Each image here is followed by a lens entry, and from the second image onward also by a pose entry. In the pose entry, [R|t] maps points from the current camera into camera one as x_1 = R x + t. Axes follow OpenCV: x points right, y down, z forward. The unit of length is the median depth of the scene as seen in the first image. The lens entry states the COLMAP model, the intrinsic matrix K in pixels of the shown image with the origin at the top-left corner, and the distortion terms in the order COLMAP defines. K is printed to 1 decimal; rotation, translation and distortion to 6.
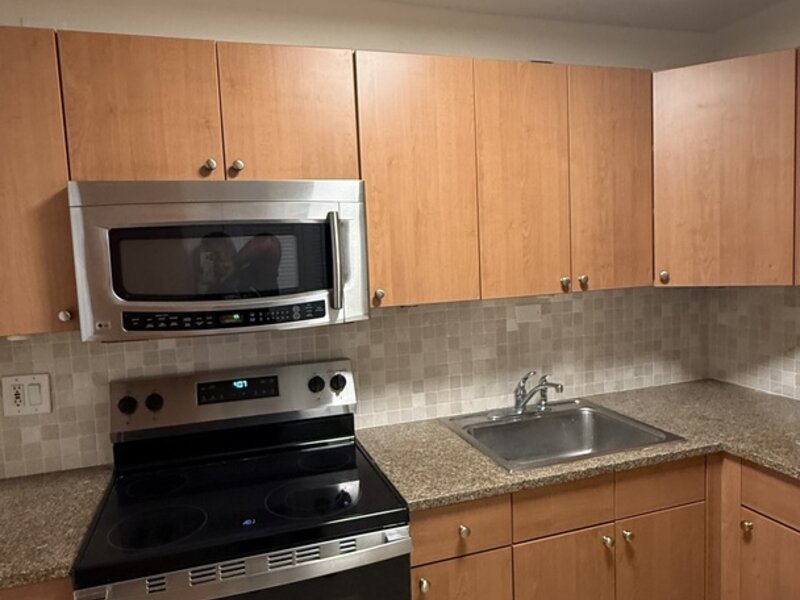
lens RADIAL K [[586.3, 0, 400.0], [0, 586.3, 300.0], [0, 0, 1]] dist [-0.004323, 0.000783]
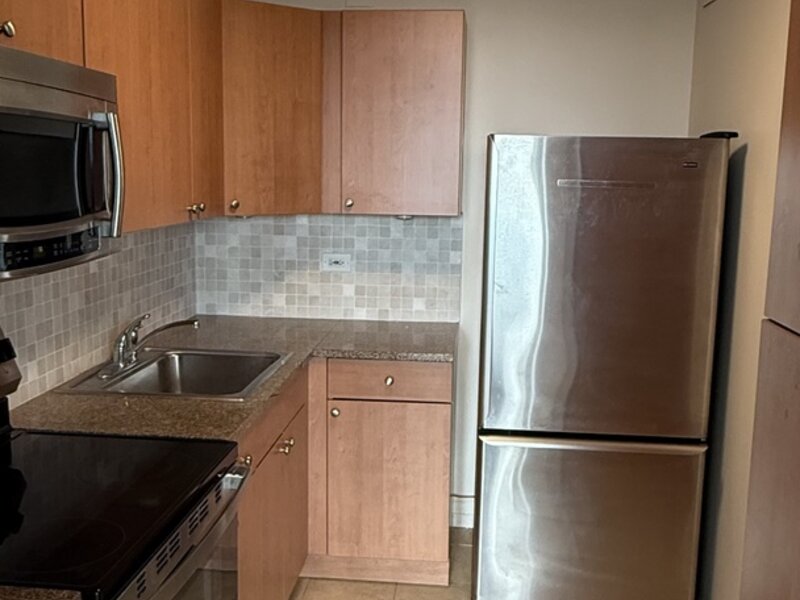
lens RADIAL K [[815.0, 0, 400.0], [0, 815.0, 300.0], [0, 0, 1]] dist [-0.058293, 0.010495]
pose [[0.428484, -0.097476, 0.898276, -0.781539], [0.058723, 0.995066, 0.079967, 0.029674], [-0.901639, 0.018485, 0.432094, 0.150612]]
